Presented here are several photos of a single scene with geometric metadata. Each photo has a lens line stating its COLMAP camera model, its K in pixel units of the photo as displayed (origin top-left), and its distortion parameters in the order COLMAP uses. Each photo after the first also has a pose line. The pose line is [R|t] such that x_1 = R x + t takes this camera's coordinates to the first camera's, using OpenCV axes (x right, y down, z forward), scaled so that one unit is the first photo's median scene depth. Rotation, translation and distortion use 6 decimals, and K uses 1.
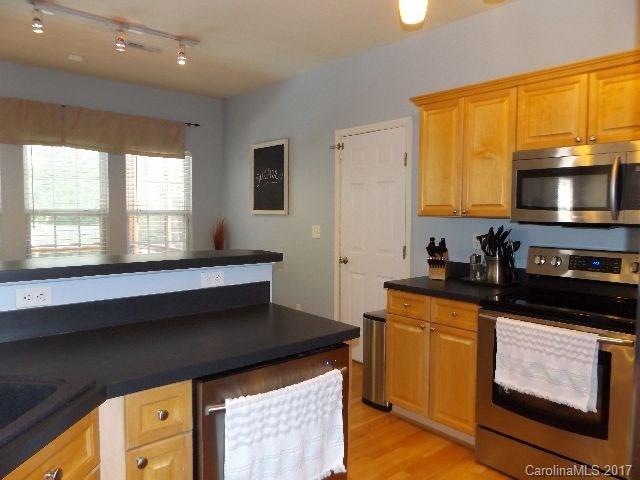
lens RADIAL K [[485.5, 0, 320.0], [0, 485.5, 240.0], [0, 0, 1]] dist [0.082383, -0.090911]
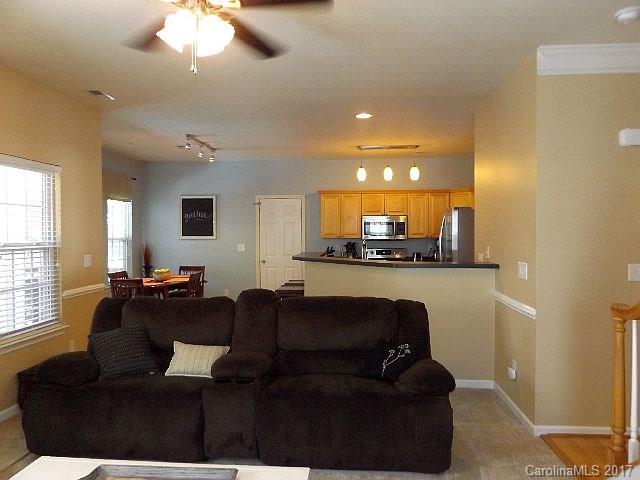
lens RADIAL K [[485.5, 0, 320.0], [0, 485.5, 240.0], [0, 0, 1]] dist [0.082383, -0.090911]
pose [[0.712328, -0.017859, 0.701619, -1.033846], [0.049698, 0.998450, -0.025042, 0.014219], [-0.700085, 0.052707, 0.712112, -0.501900]]
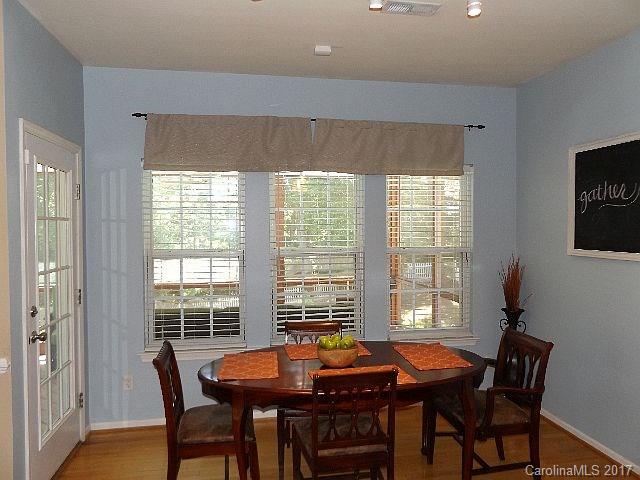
lens RADIAL K [[485.5, 0, 320.0], [0, 485.5, 240.0], [0, 0, 1]] dist [0.082383, -0.090911]
pose [[0.862472, 0.003882, -0.506090, -0.107120], [-0.021095, 0.999377, -0.028283, -0.053372], [0.505665, 0.035069, 0.862017, 0.312957]]
